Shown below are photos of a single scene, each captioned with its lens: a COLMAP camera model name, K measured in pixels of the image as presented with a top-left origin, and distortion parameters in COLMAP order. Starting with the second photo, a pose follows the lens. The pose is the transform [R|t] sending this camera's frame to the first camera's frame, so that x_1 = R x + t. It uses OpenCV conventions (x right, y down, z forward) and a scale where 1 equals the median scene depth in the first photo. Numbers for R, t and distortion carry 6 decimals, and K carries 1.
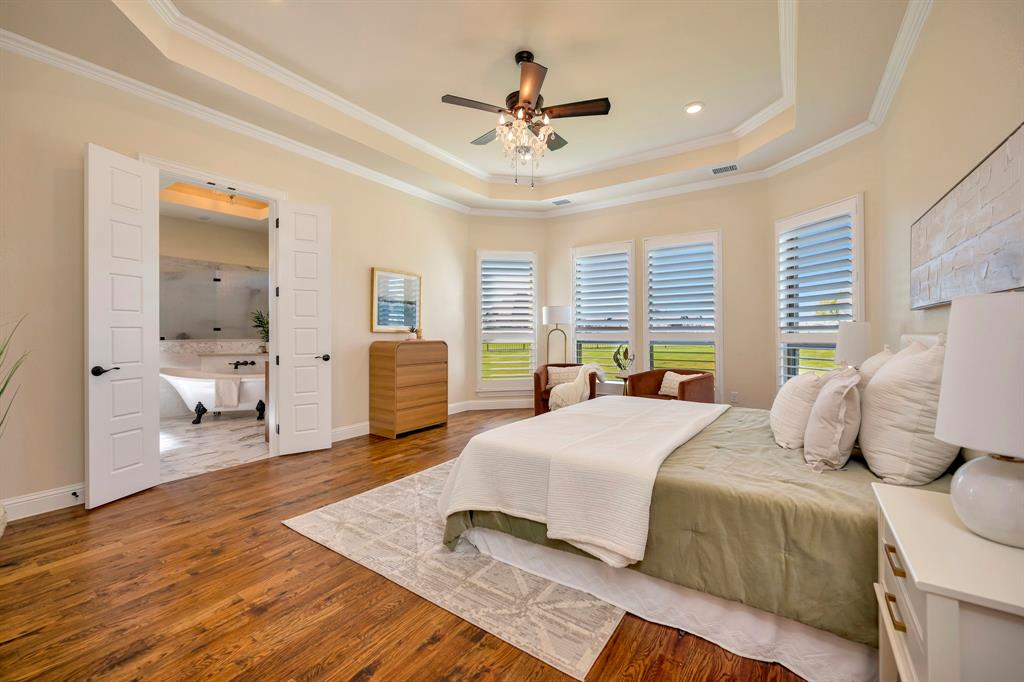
lens RADIAL K [[411.0, 0, 501.1], [0, 411.0, 330.0], [0, 0, 1]] dist [-0.000144, -0.001127]
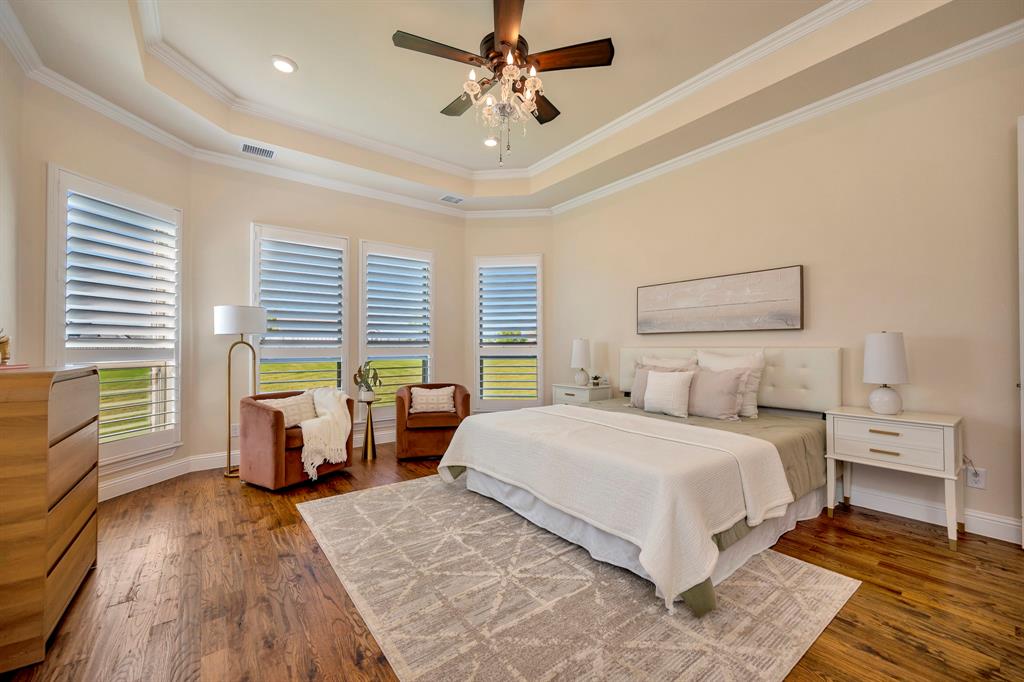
lens RADIAL K [[411.0, 0, 522.8], [0, 411.0, 340.7], [0, 0, 1]] dist [-0.000144, -0.001127]
pose [[0.291236, 0.015041, 0.956533, -0.414225], [-0.005321, 0.999886, -0.014103, 0.003317], [-0.956637, -0.000982, 0.291283, 0.454545]]
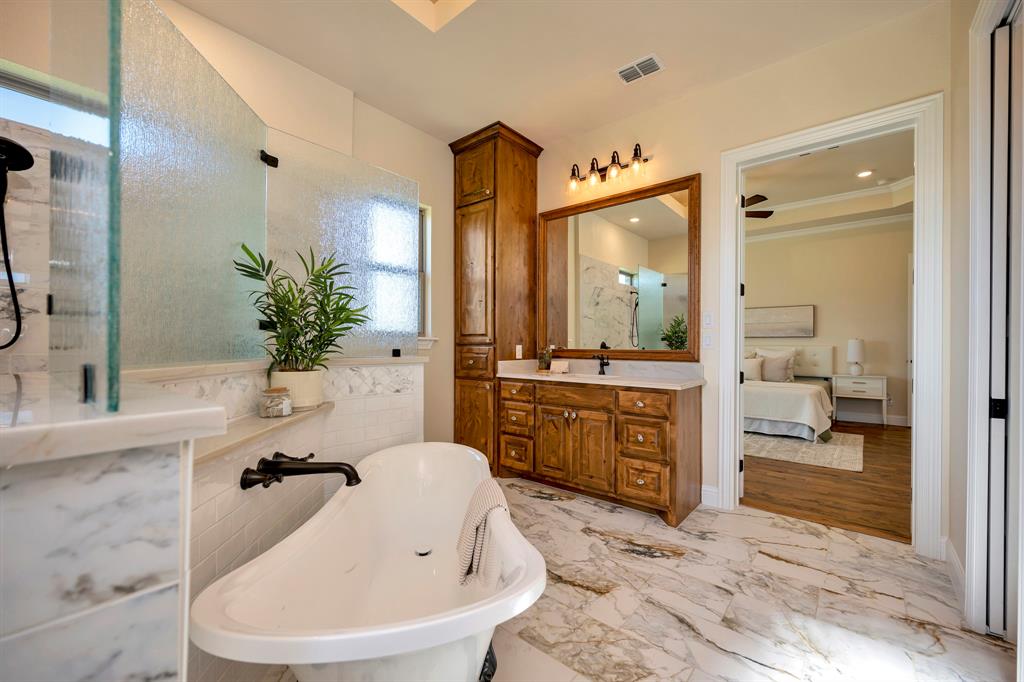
lens RADIAL K [[411.0, 0, 521.1], [0, 411.0, 347.3], [0, 0, 1]] dist [-0.000144, -0.001127]
pose [[0.080554, -0.000538, 0.996750, -1.018703], [-0.009499, 0.999954, 0.001307, 0.014209], [-0.996705, -0.009573, 0.080545, 1.019243]]
